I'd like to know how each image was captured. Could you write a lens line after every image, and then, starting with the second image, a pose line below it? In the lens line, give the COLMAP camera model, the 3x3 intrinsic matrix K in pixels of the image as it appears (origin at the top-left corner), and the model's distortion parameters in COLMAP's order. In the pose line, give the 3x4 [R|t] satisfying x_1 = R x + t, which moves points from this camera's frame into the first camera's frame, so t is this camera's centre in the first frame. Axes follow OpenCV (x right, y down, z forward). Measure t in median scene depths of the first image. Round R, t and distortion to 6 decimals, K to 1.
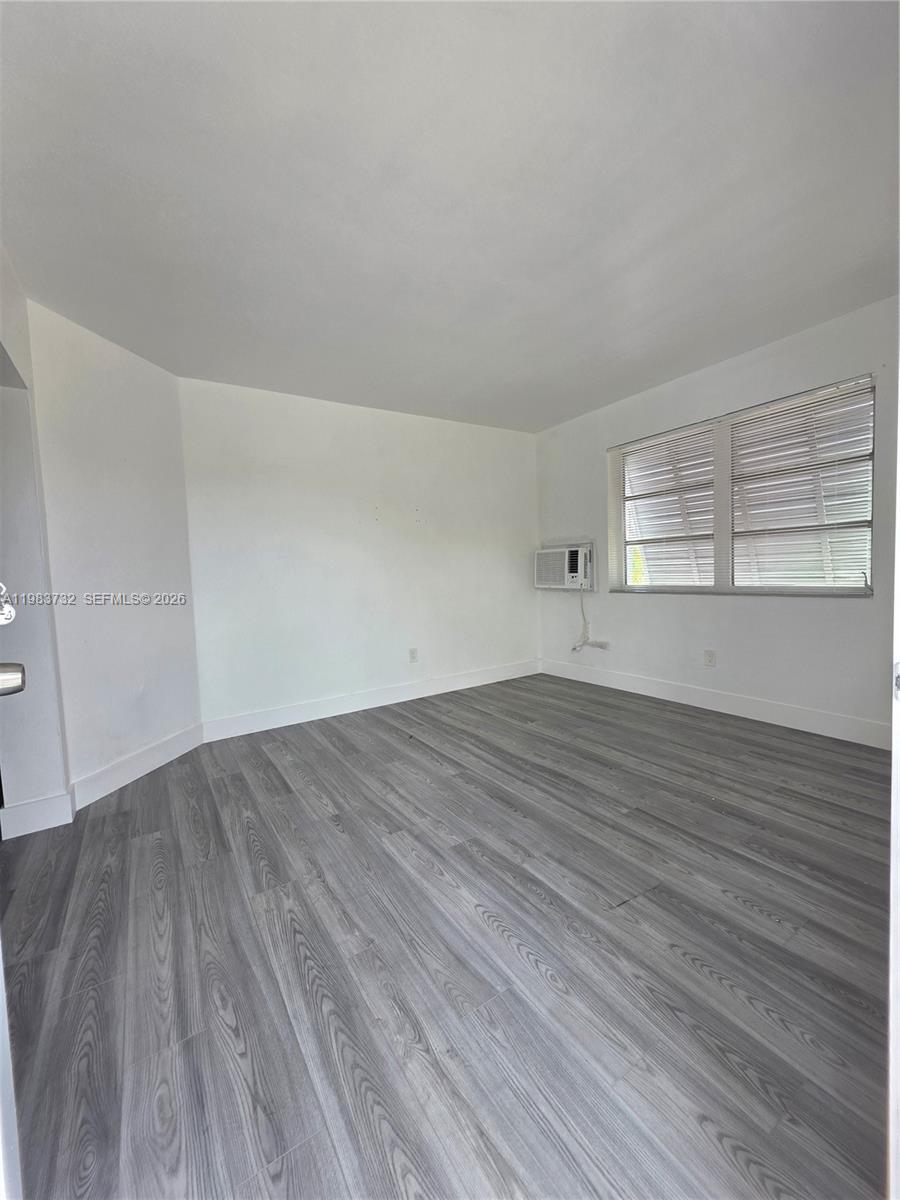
lens RADIAL K [[489.1, 0, 451.9], [0, 489.1, 600.0], [0, 0, 1]] dist [0.011352, 0.002119]
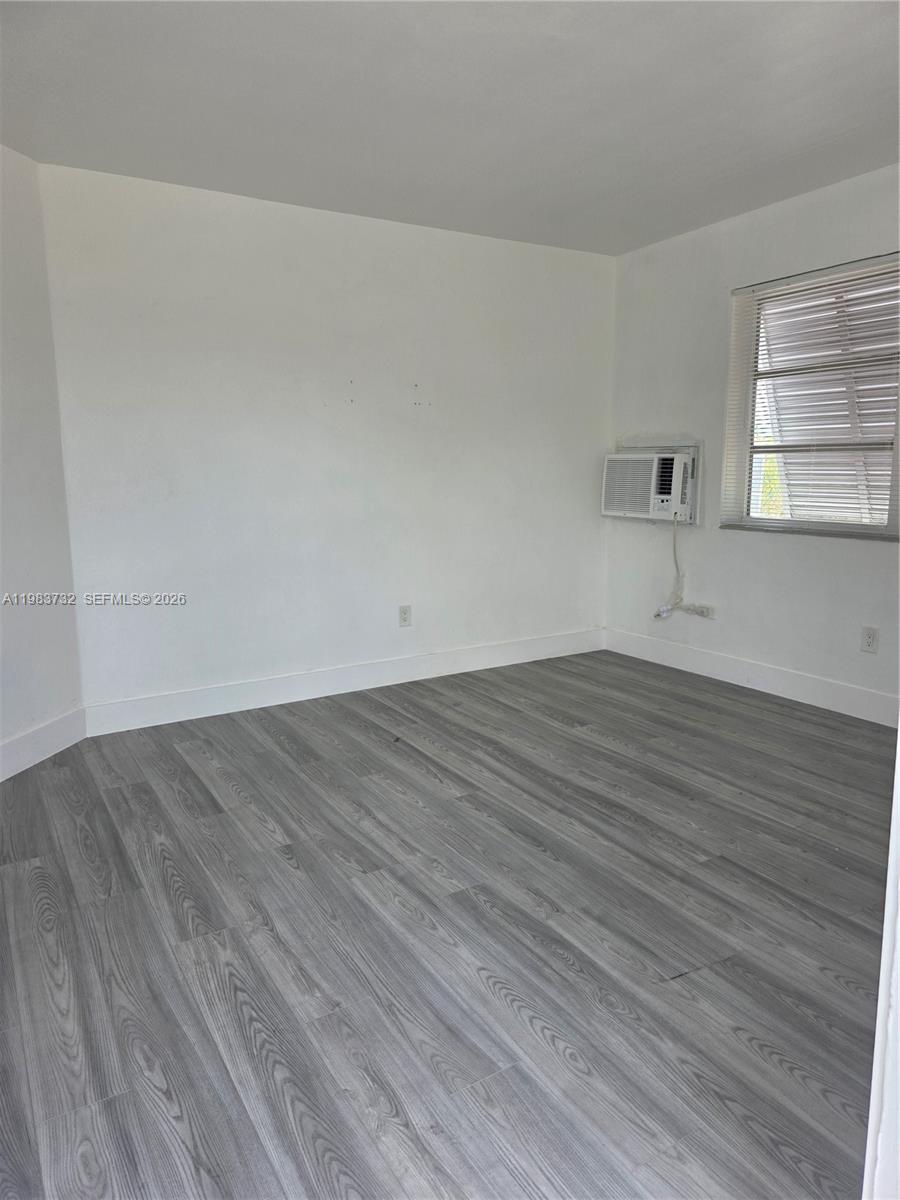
lens RADIAL K [[838.4, 0, 444.1], [0, 838.4, 600.2], [0, 0, 1]] dist [0.071427, -0.030186]
pose [[0.998817, 0.035866, -0.032848, 0.017837], [-0.032192, 0.993818, 0.106255, -0.056082], [0.036456, -0.105071, 0.993796, -0.193025]]
